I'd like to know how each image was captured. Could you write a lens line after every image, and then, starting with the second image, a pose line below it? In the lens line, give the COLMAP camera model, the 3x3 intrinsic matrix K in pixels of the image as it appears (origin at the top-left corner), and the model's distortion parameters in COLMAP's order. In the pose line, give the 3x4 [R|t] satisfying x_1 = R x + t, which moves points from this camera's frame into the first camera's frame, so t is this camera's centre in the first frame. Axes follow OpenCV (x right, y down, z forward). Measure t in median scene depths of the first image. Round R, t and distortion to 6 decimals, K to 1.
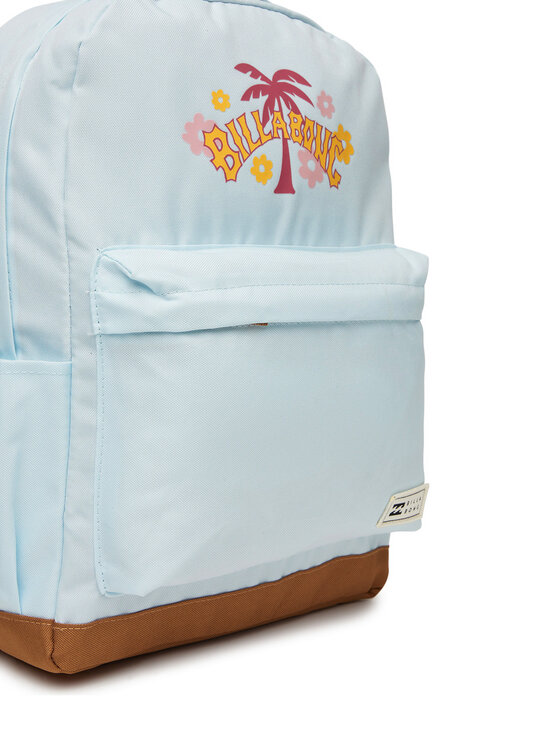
lens RADIAL K [[1189.8, 0, 280.0], [0, 1189.8, 373.0], [0, 0, 1]] dist [-0.187127, 0.011718]
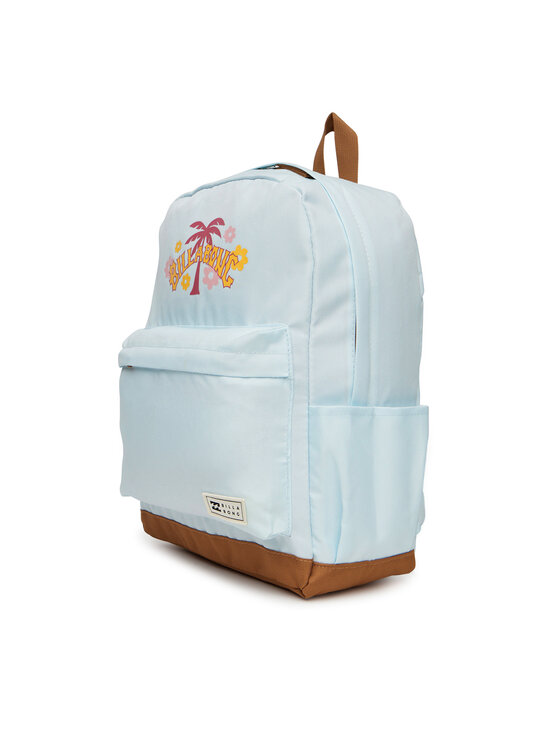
lens RADIAL K [[978.5, 0, 280.0], [0, 978.5, 373.0], [0, 0, 1]] dist [-0.389580, -0.002289]
pose [[-0.086186, 0.021285, -0.996052, 1.364346], [-0.124777, 0.991669, 0.031988, -0.100641], [0.988434, 0.127042, -0.082812, 1.246115]]
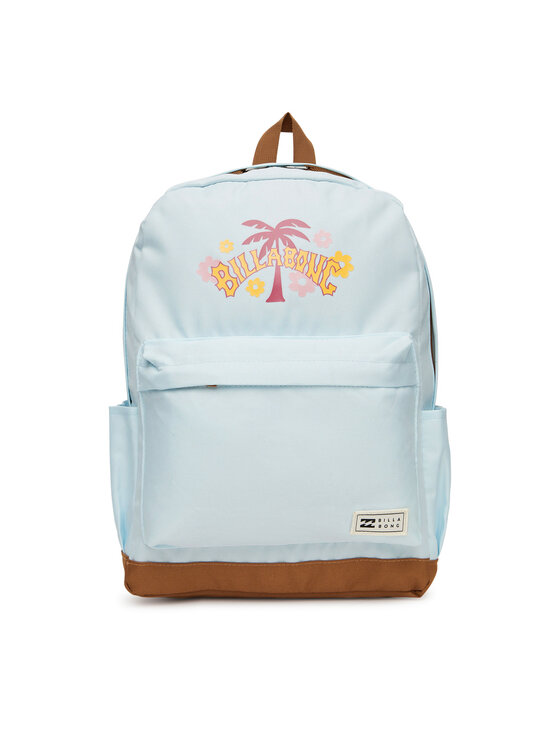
lens RADIAL K [[981.7, 0, 280.0], [0, 981.7, 373.0], [0, 0, 1]] dist [-0.000724, -0.003919]
pose [[0.725691, -0.004013, -0.688009, 0.877825], [-0.050214, 0.997007, -0.058779, 0.013866], [0.686186, 0.077202, 0.723318, 0.095292]]
